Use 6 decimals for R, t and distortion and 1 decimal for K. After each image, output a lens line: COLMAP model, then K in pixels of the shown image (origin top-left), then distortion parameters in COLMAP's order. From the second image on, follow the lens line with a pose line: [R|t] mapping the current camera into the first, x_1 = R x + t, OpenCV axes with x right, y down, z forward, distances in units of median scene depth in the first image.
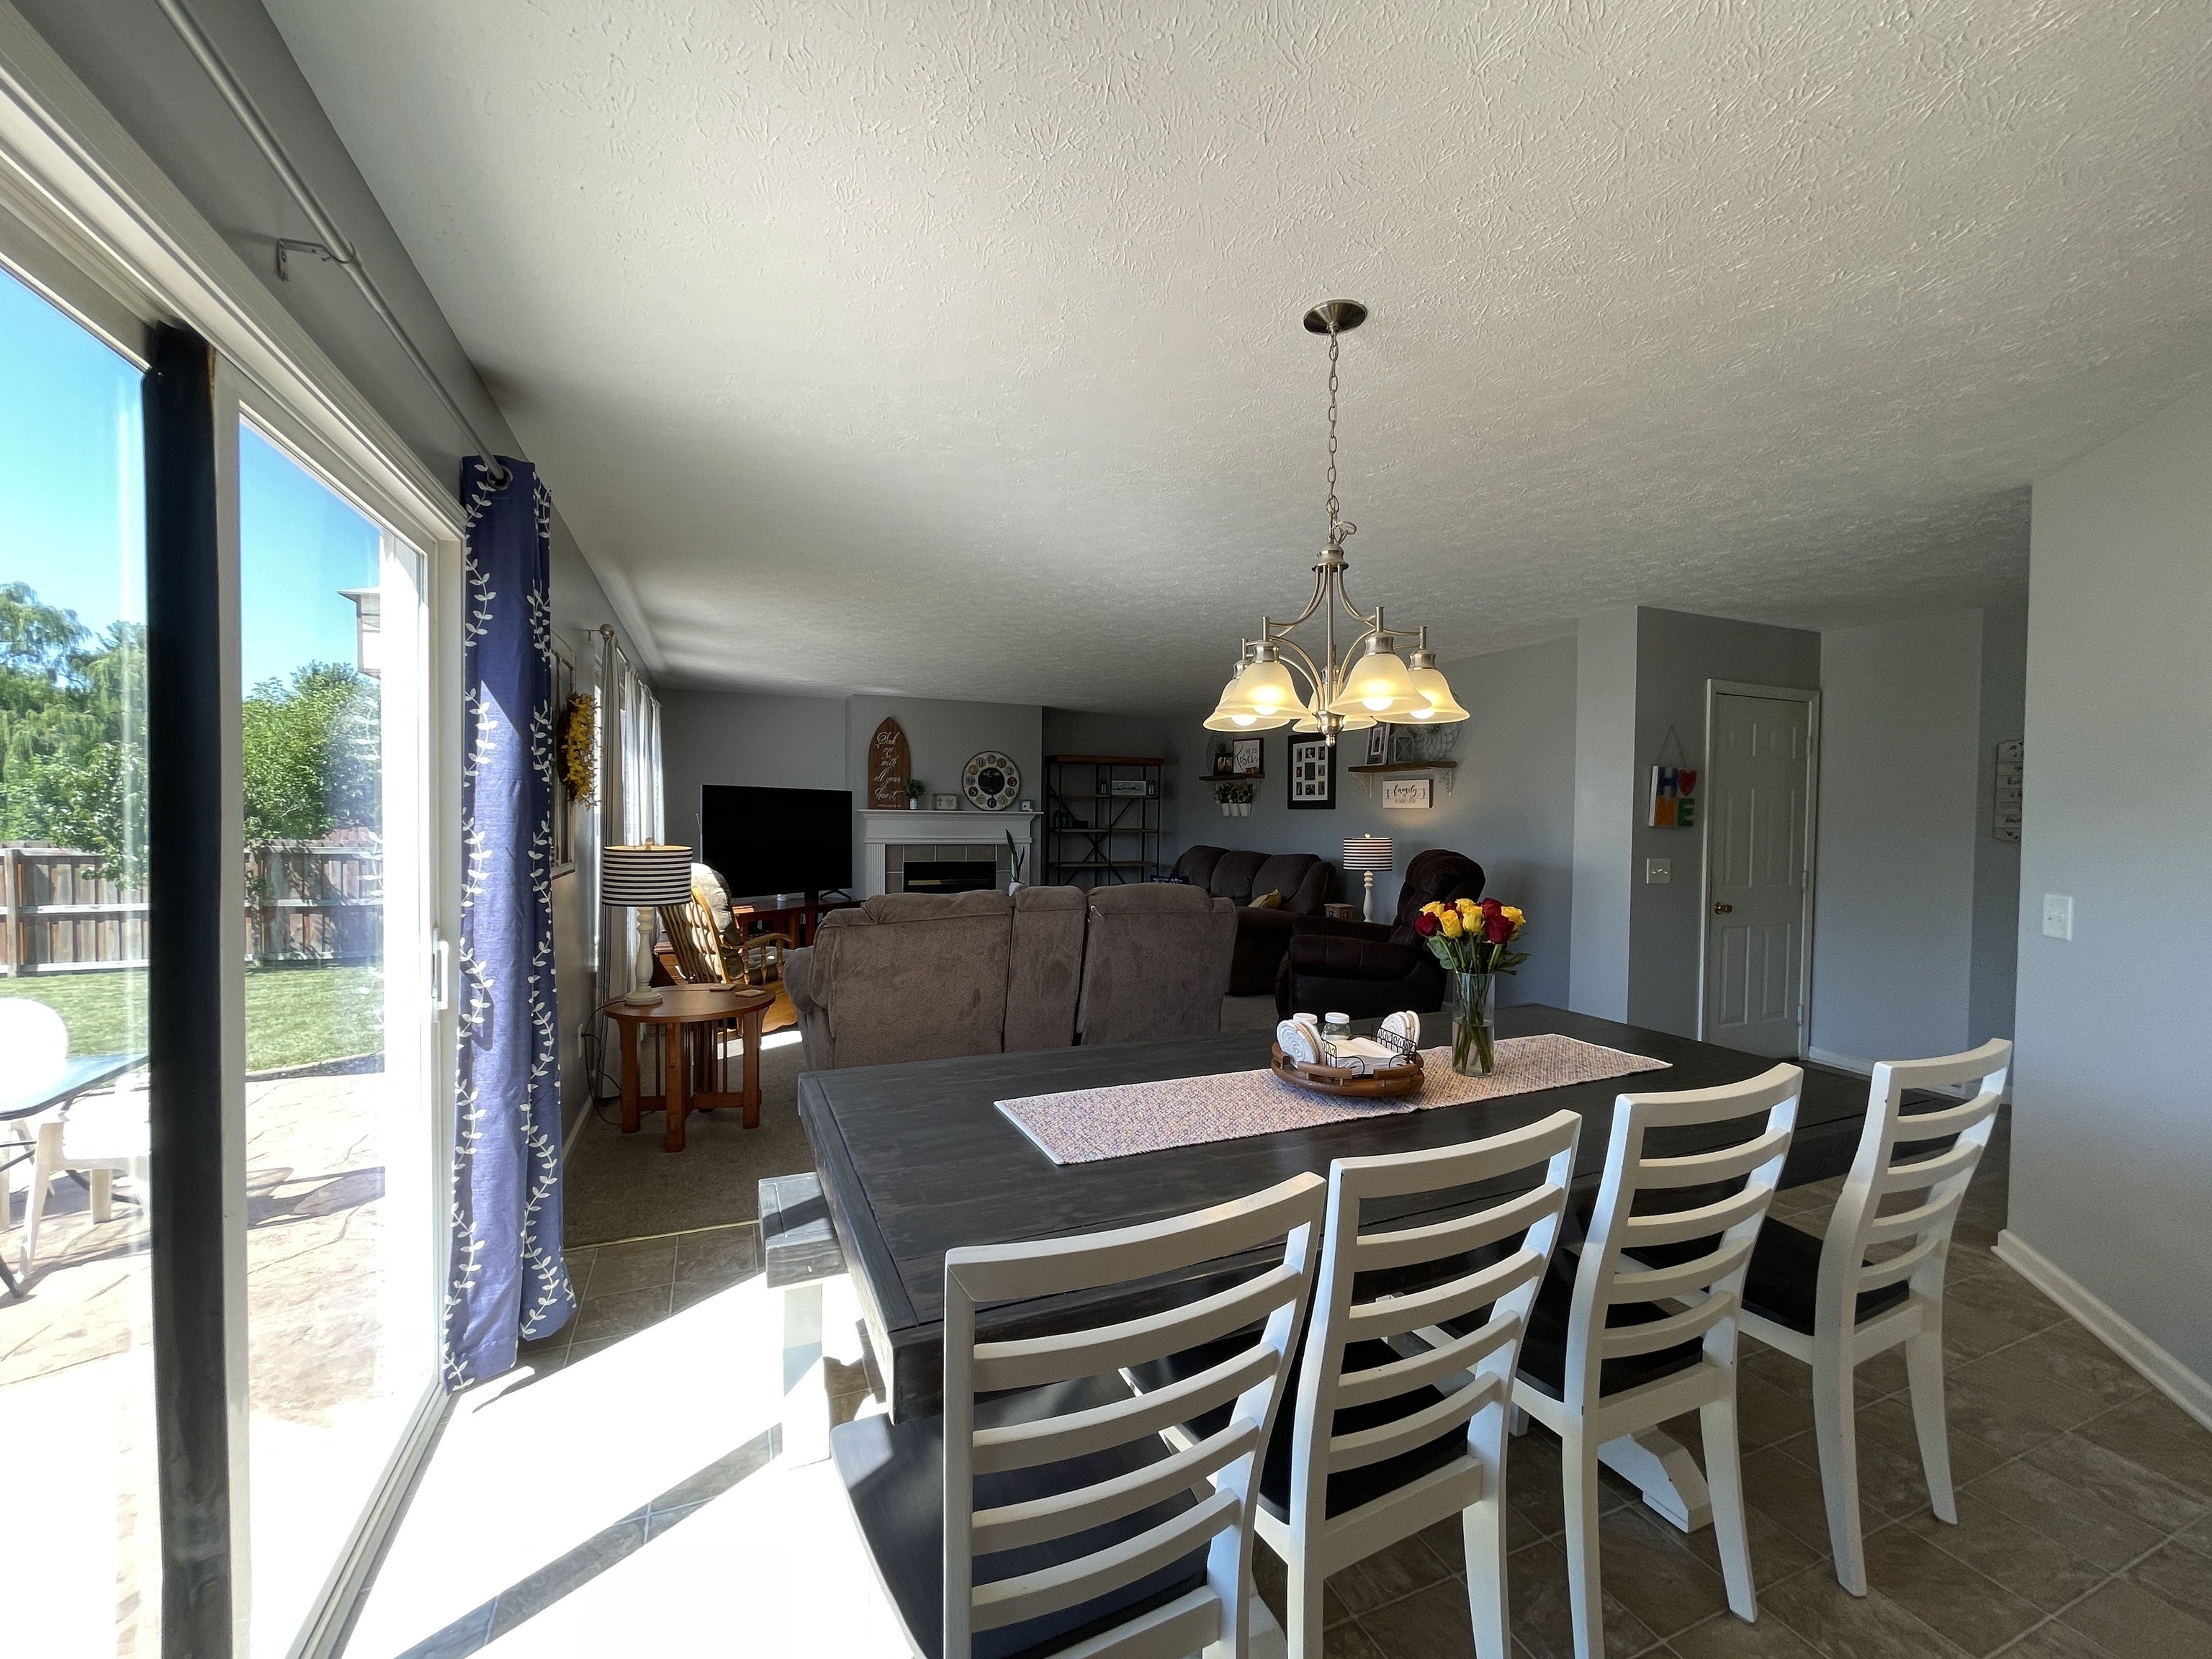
lens RADIAL K [[893.6, 0, 1099.7], [0, 893.6, 831.5], [0, 0, 1]] dist [0.001493, 0.000198]
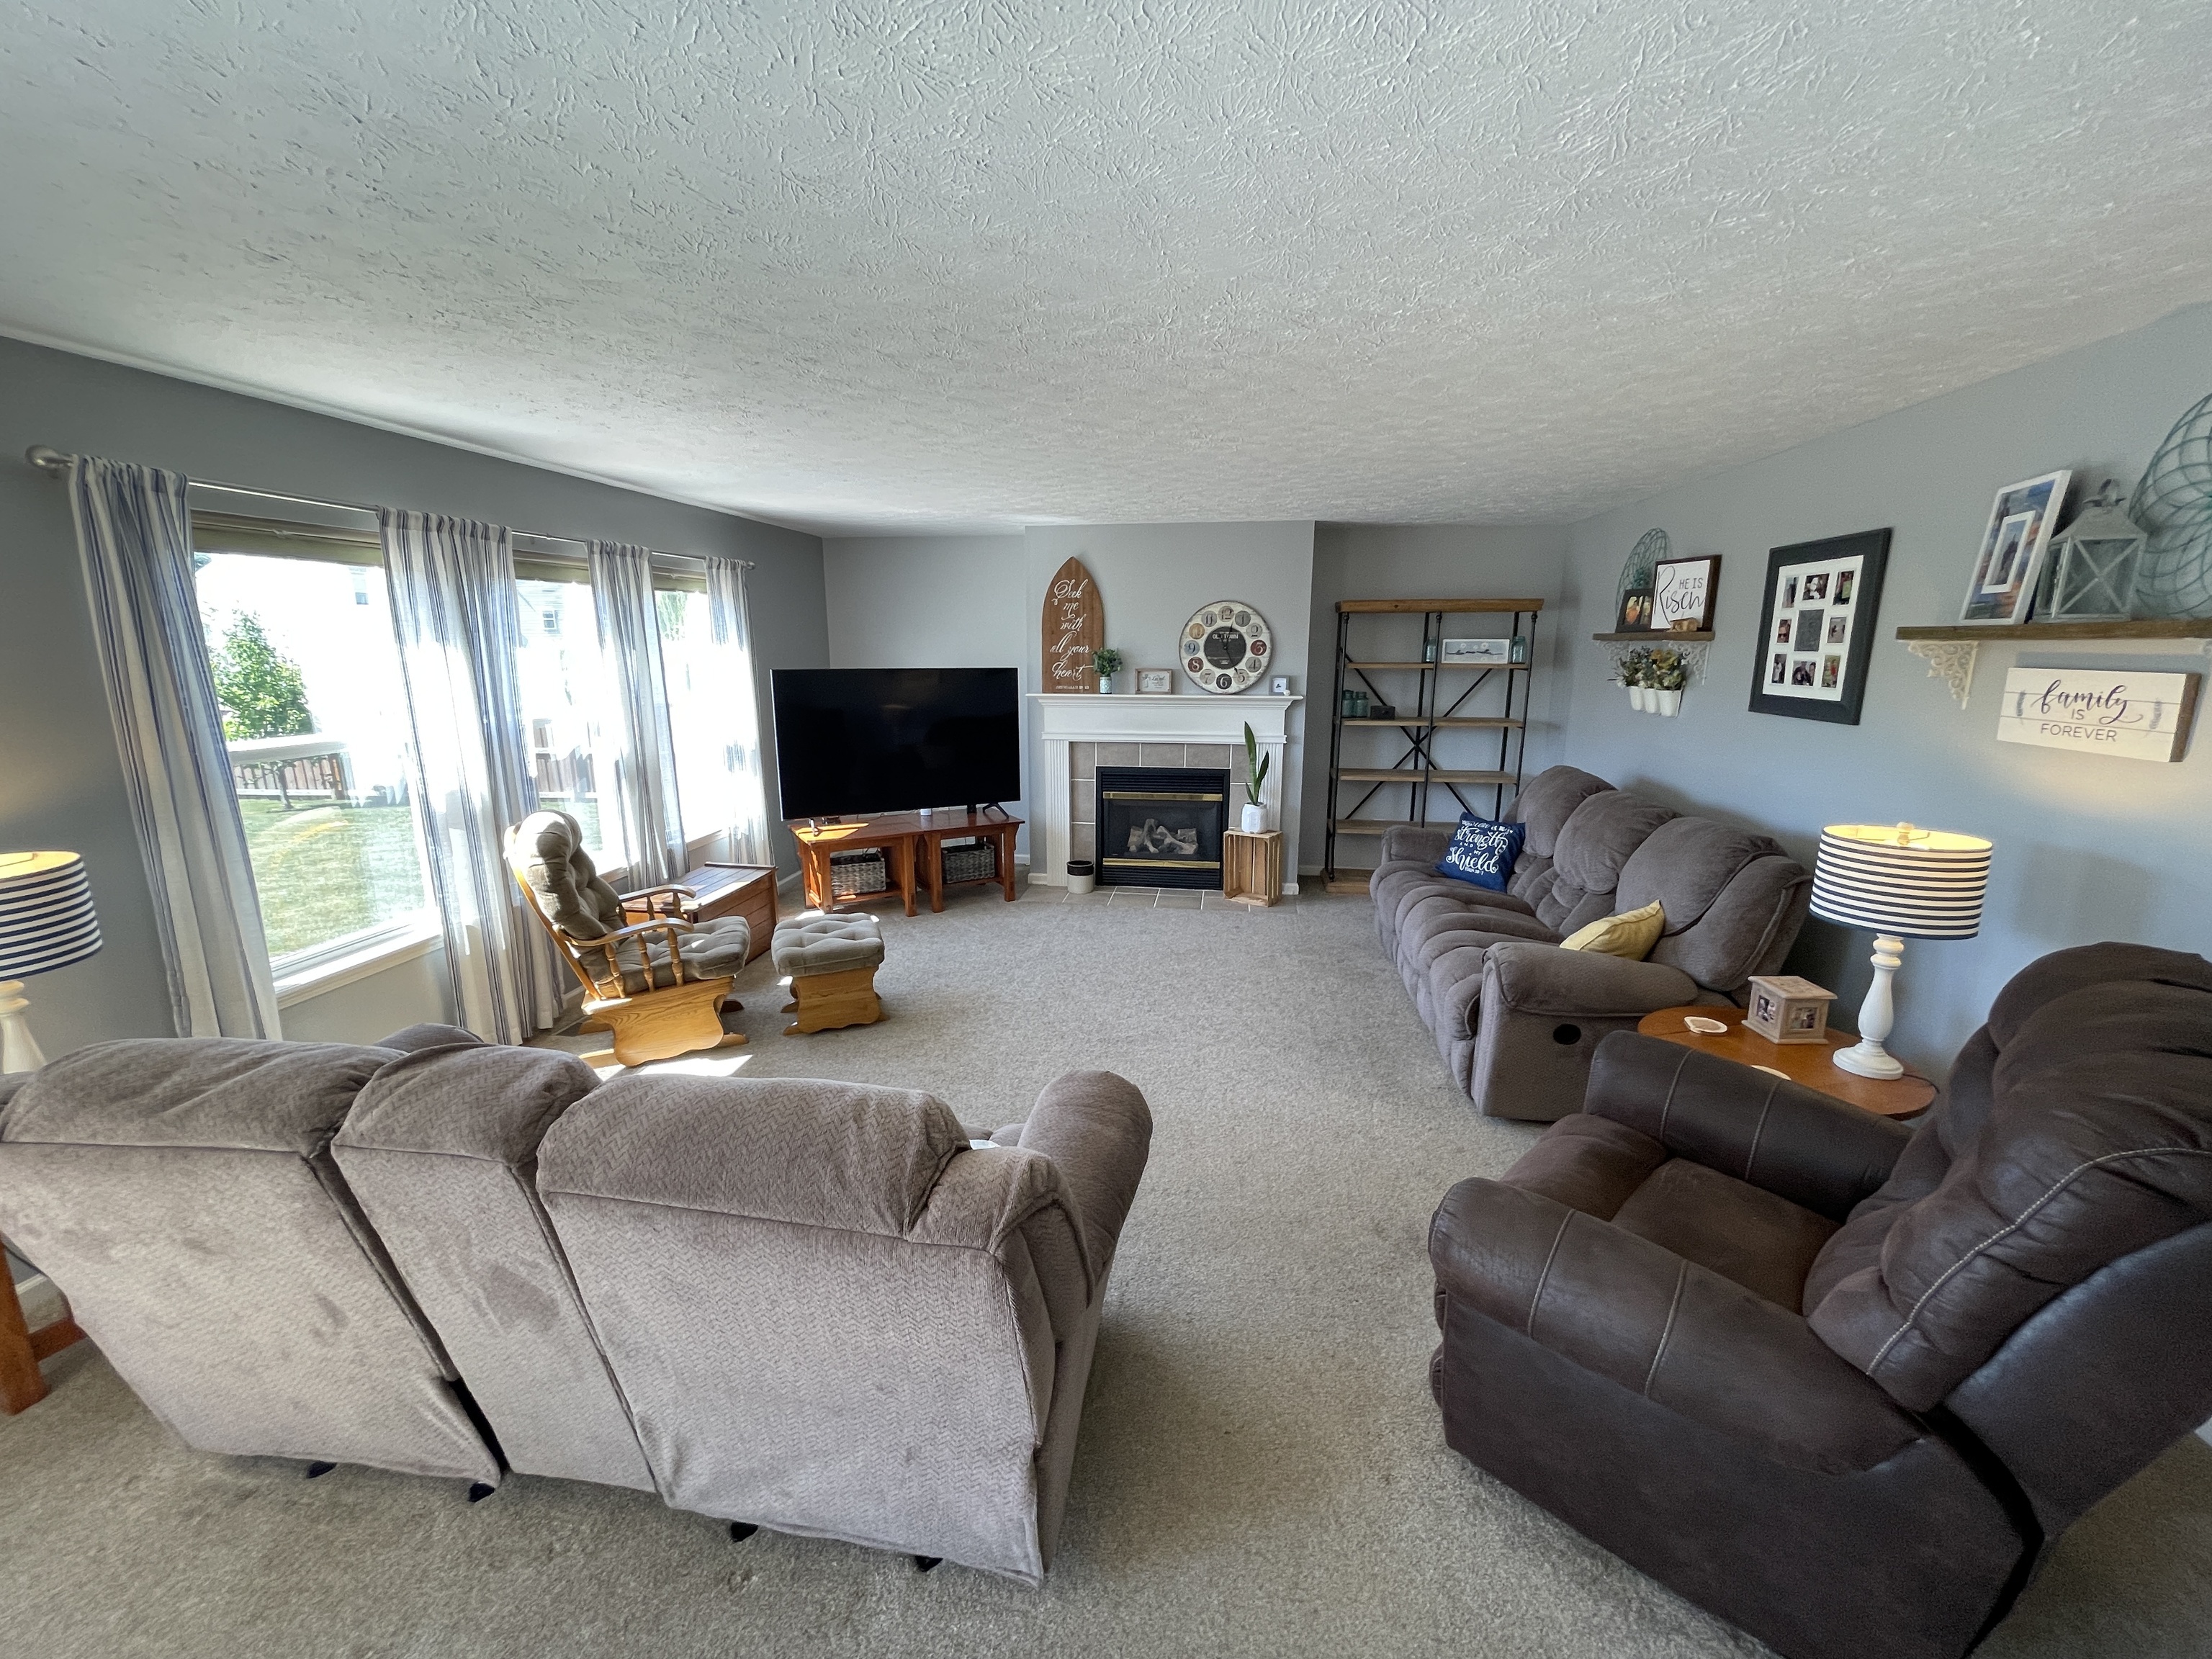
lens RADIAL K [[893.6, 0, 1113.7], [0, 893.6, 832.2], [0, 0, 1]] dist [0.001493, 0.000198]
pose [[0.861069, 0.094006, -0.499723, 0.156654], [0.000305, 0.982666, 0.185382, -0.047740], [0.508489, -0.159779, 0.846115, 0.404729]]
